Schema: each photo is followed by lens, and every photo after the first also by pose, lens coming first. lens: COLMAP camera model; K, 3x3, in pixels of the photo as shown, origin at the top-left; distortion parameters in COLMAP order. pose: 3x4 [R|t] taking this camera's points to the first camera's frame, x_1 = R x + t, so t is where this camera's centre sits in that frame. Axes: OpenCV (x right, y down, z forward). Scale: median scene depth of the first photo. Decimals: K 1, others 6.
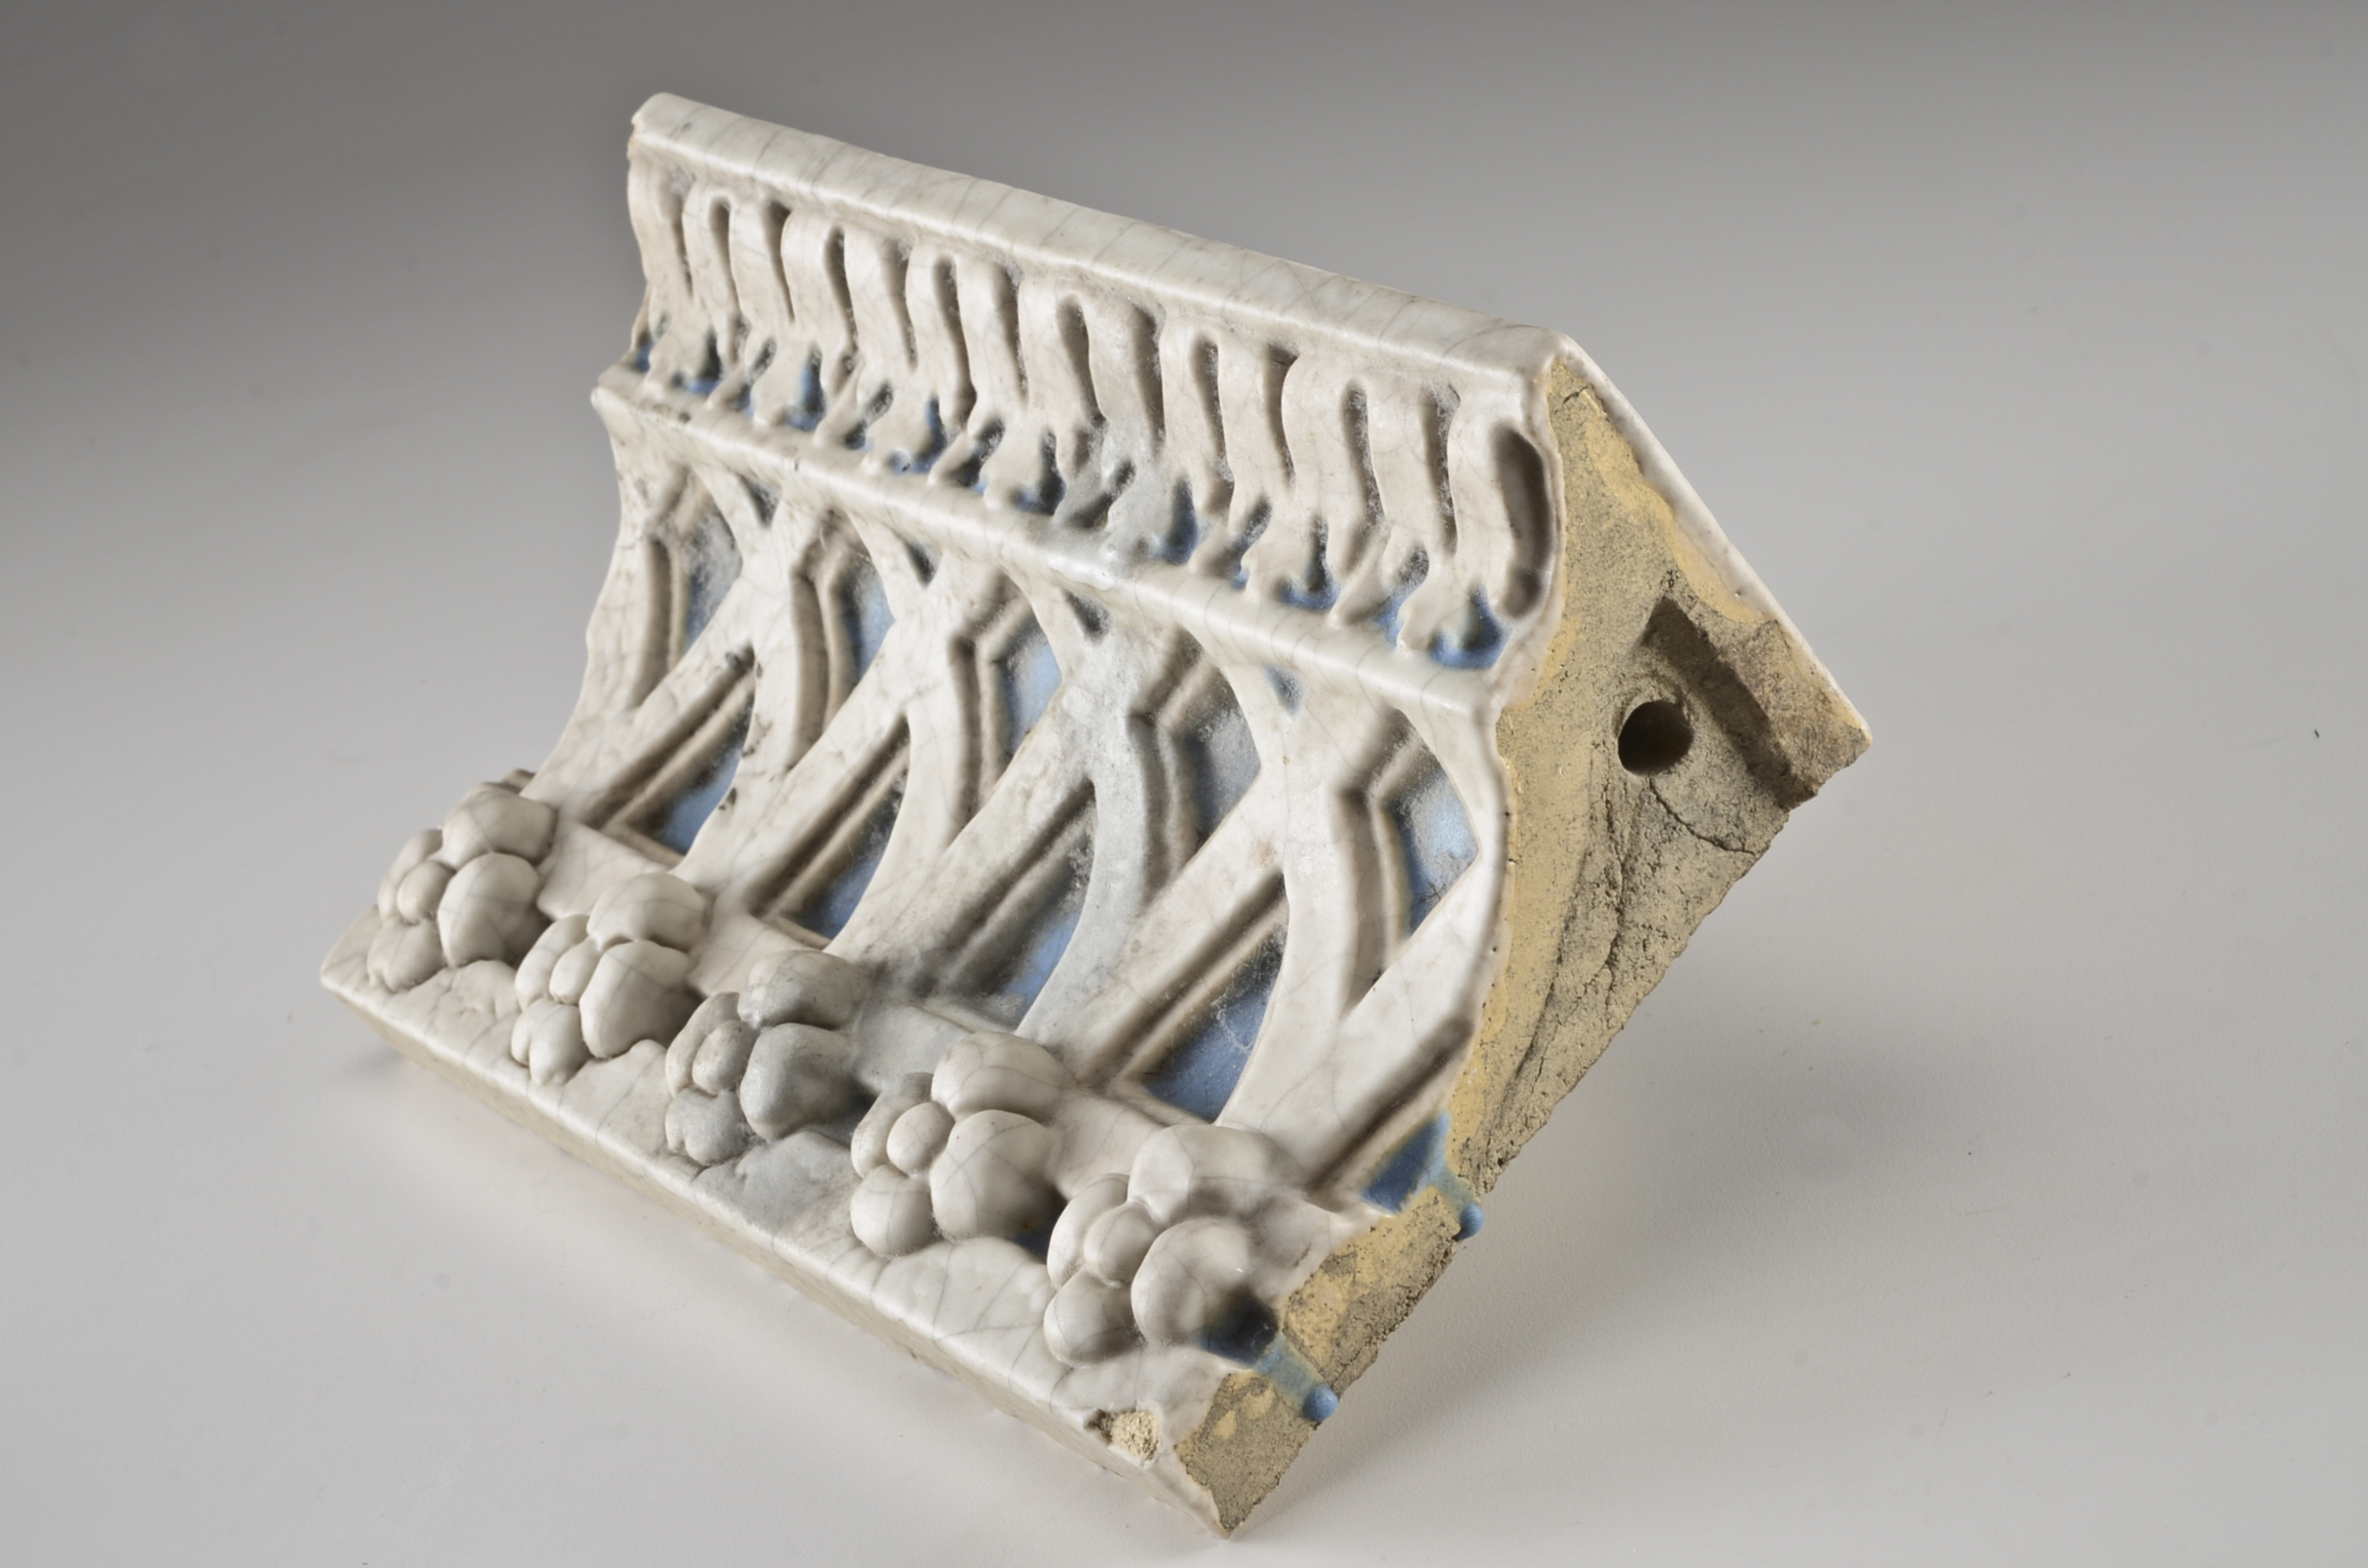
lens RADIAL K [[6046.4, 0, 1170.7], [0, 6046.4, 799.0], [0, 0, 1]] dist [-0.002924, 0.000000]
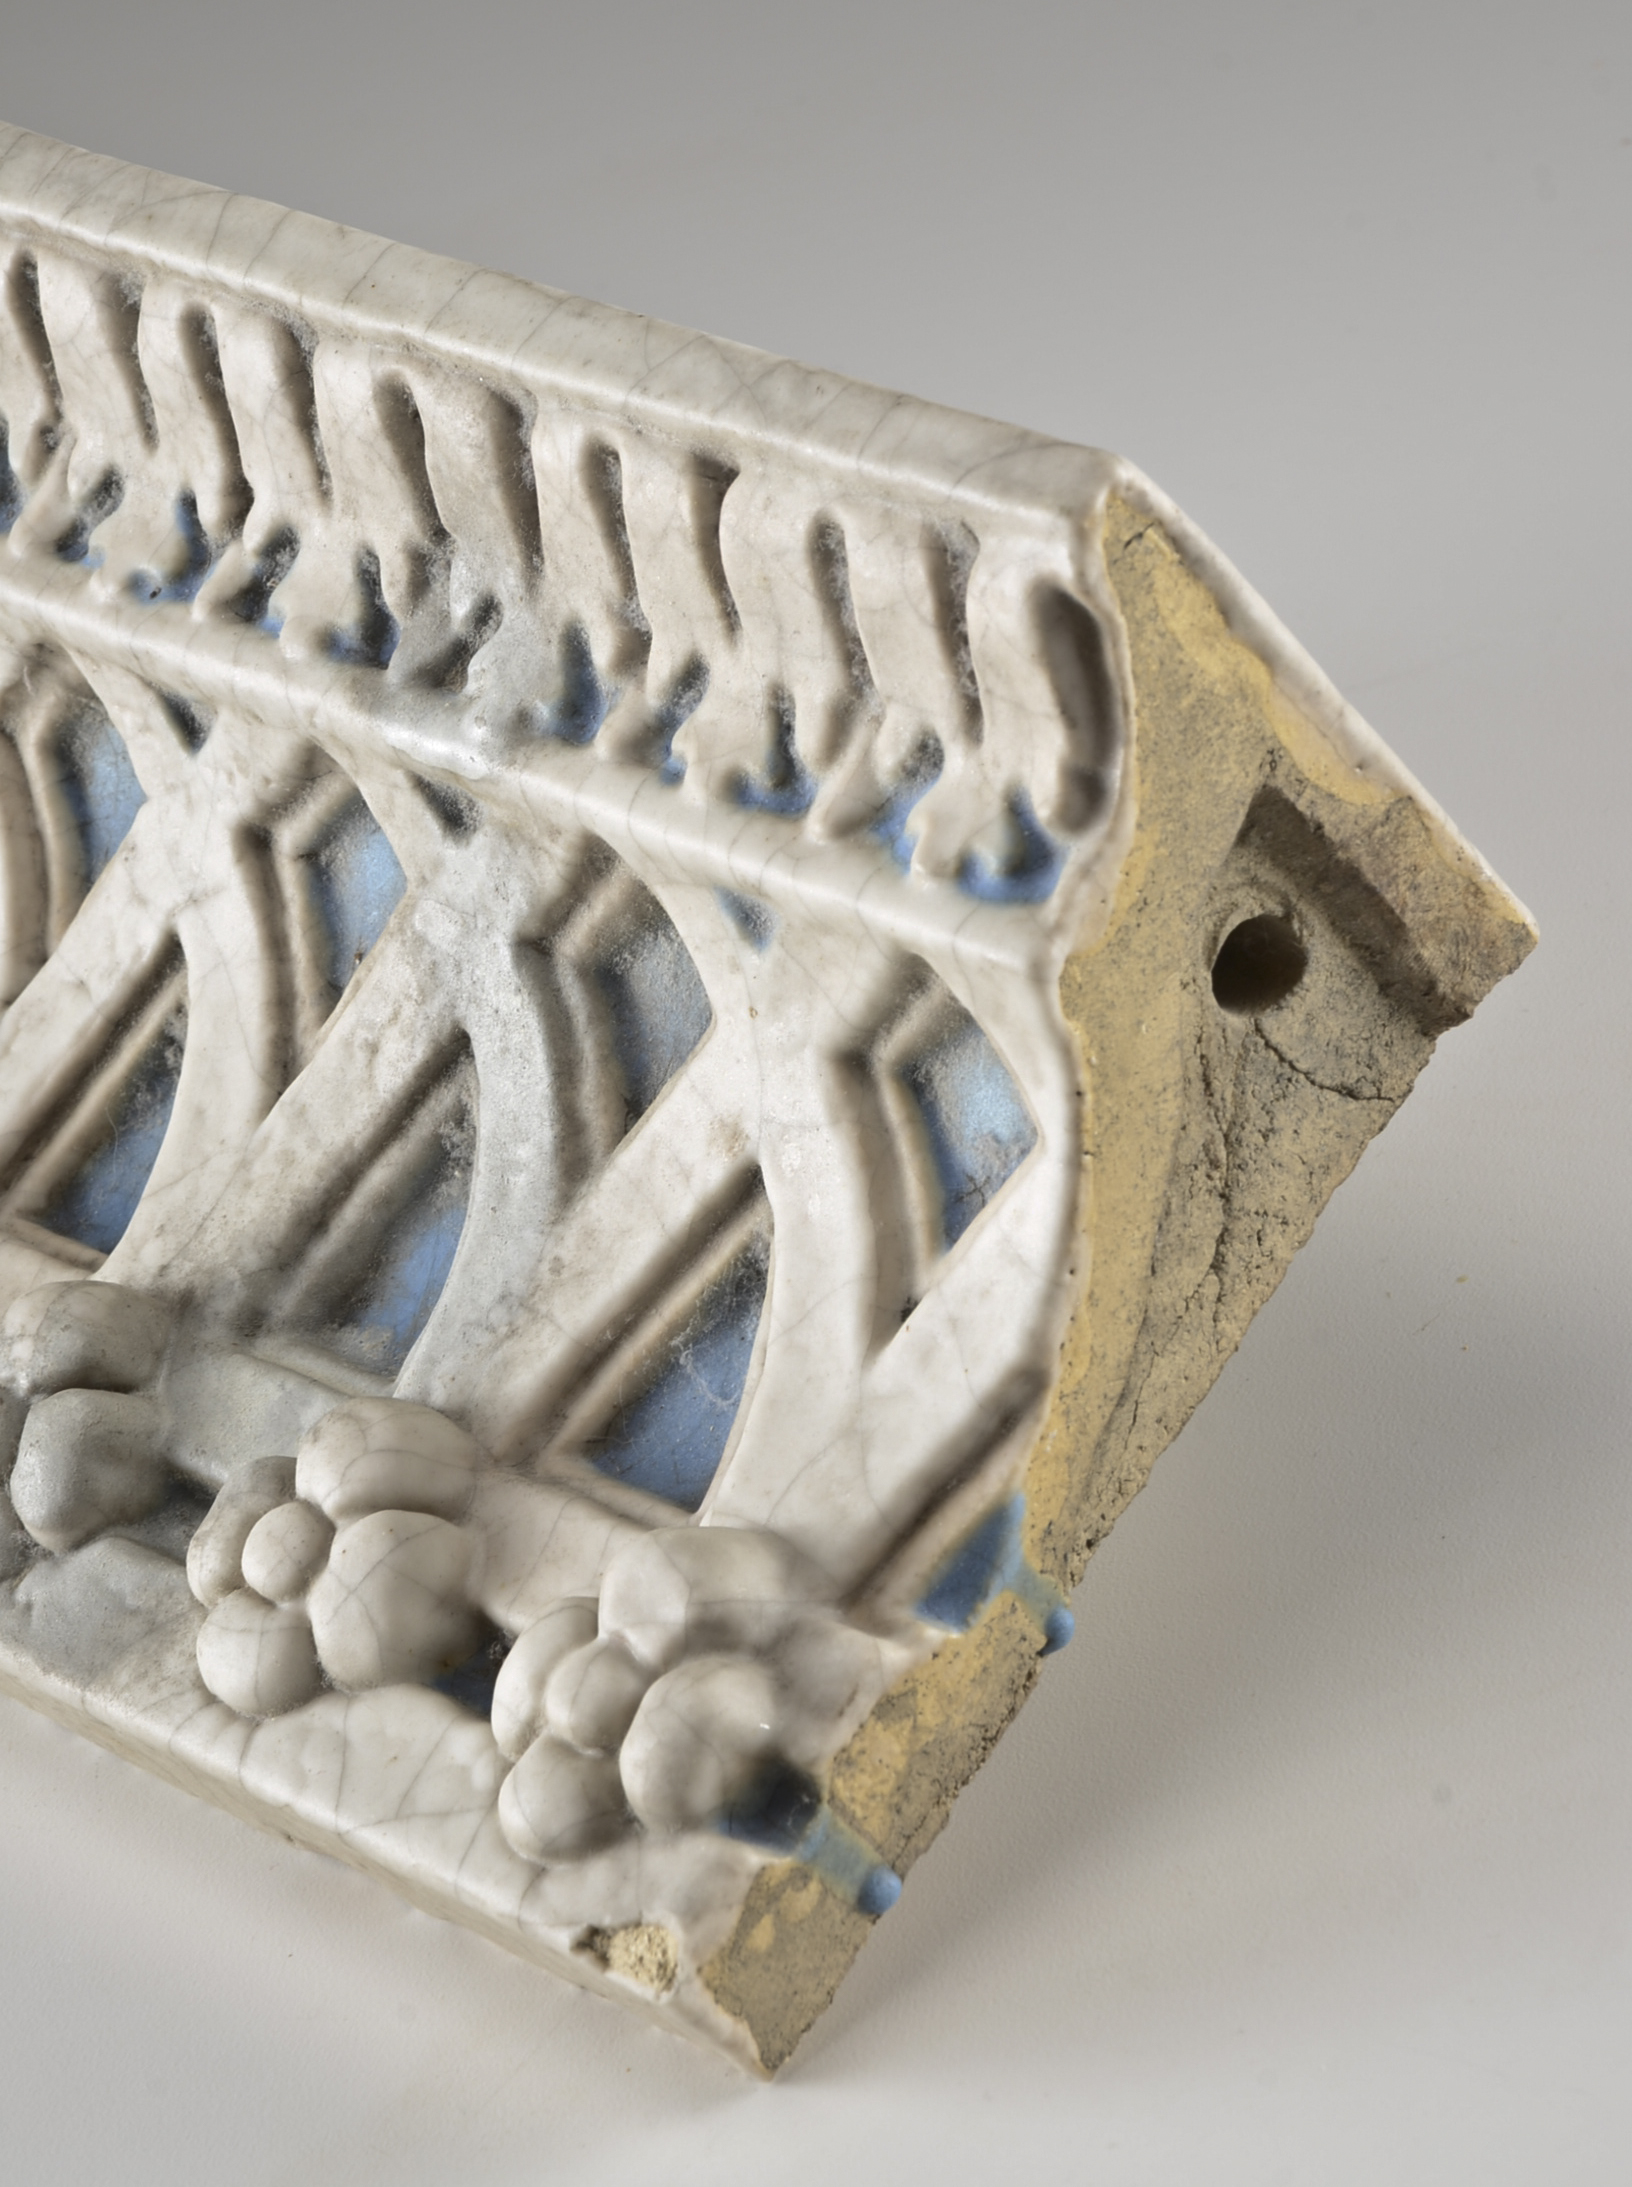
lens RADIAL K [[9847.0, 0, 826.3], [0, 9847.0, 1079.4], [0, 0, 1]] dist [0.278481, 0.000000]
pose [[0.994298, -0.072156, 0.078517, -0.067524], [0.066661, 0.995283, 0.070490, -0.082915], [-0.083233, -0.064855, 0.994418, -0.199828]]
